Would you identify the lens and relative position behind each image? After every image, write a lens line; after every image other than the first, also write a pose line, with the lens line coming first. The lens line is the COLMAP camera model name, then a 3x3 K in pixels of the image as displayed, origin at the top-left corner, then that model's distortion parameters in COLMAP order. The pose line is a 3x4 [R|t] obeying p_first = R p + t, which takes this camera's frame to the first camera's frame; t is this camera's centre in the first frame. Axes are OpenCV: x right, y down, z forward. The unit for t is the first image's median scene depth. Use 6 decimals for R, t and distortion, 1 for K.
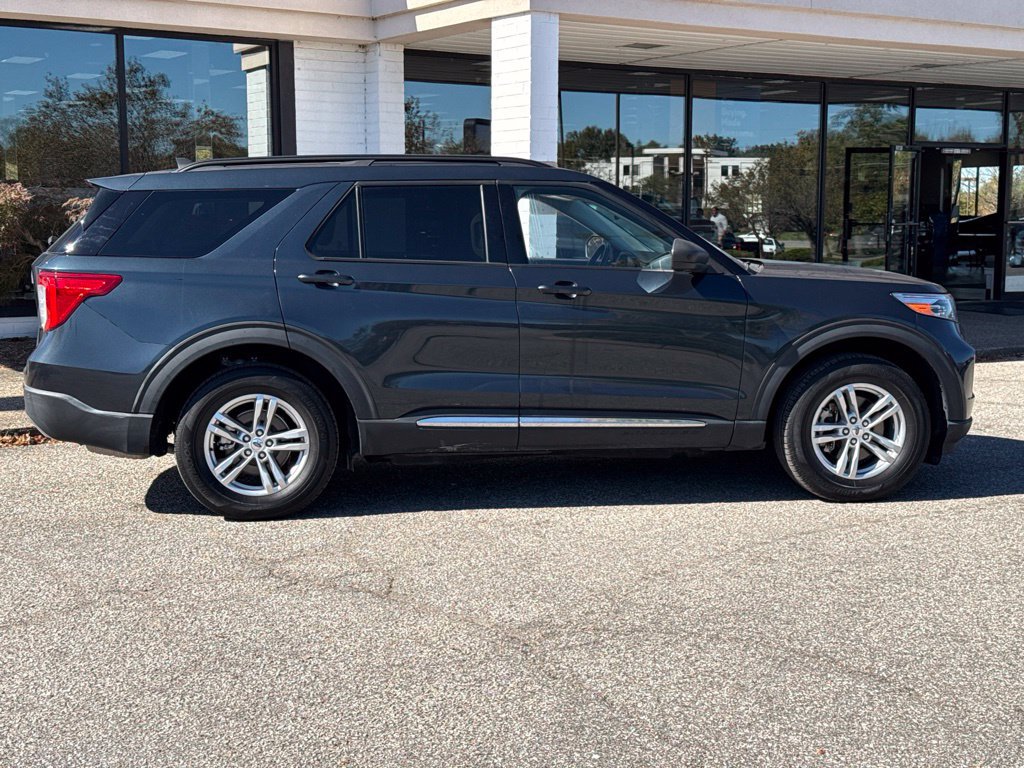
lens RADIAL K [[1425.5, 0, 505.1], [0, 1425.5, 384.2], [0, 0, 1]] dist [0.126619, 0.000000]
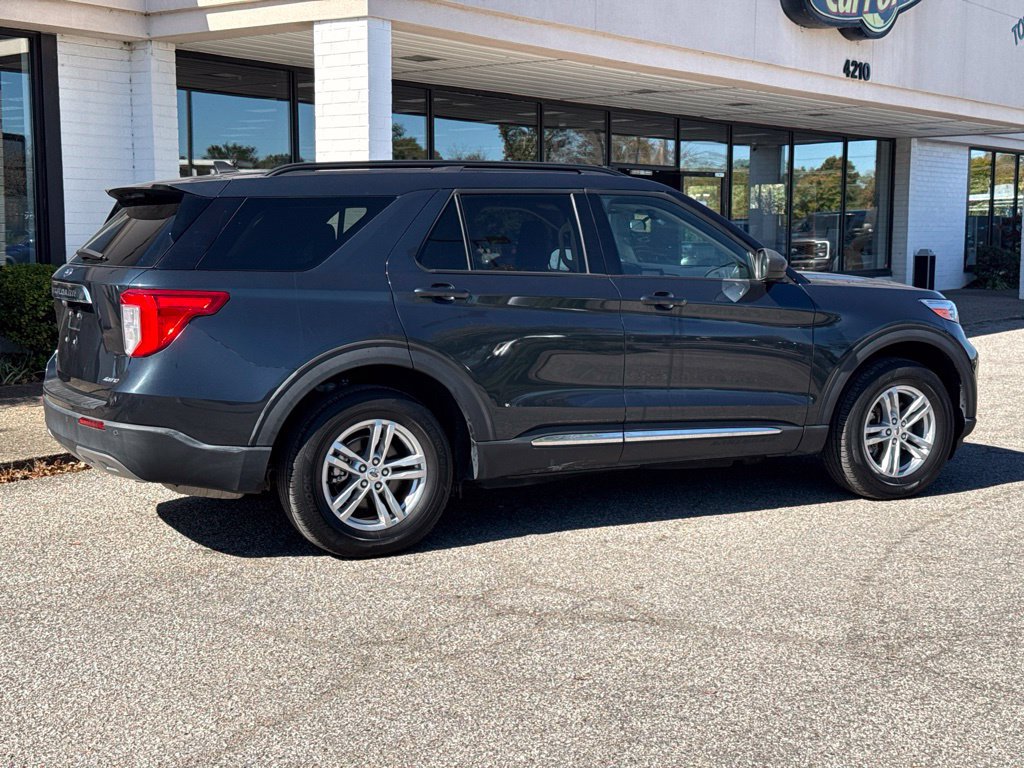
lens RADIAL K [[1425.5, 0, 511.0], [0, 1425.5, 386.8], [0, 0, 1]] dist [0.126619, 0.000000]
pose [[0.942520, -0.034801, 0.332332, -0.387061], [0.038162, 0.999265, -0.003589, -0.007141], [-0.331963, 0.016065, 0.943156, 0.106089]]
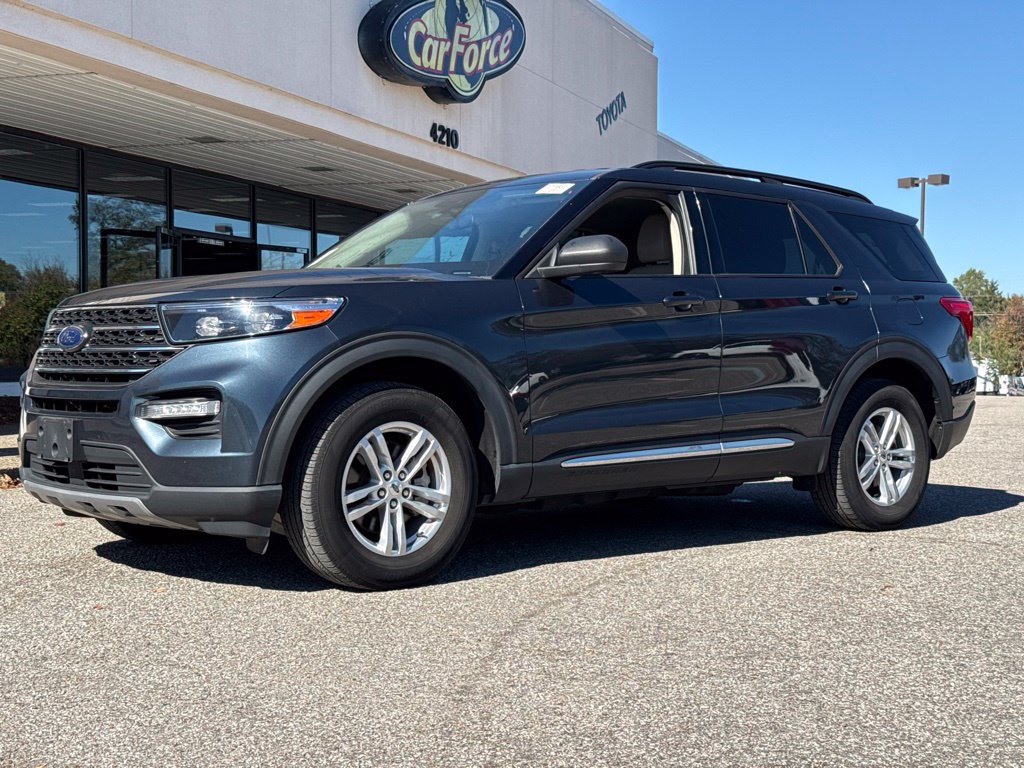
lens RADIAL K [[1425.5, 0, 517.3], [0, 1425.5, 390.3], [0, 0, 1]] dist [0.126619, 0.000000]
pose [[0.813275, -0.005852, 0.581850, -0.197444], [0.059338, 0.995571, -0.072925, 0.041474], [-0.578846, 0.093834, 0.810020, 0.396376]]
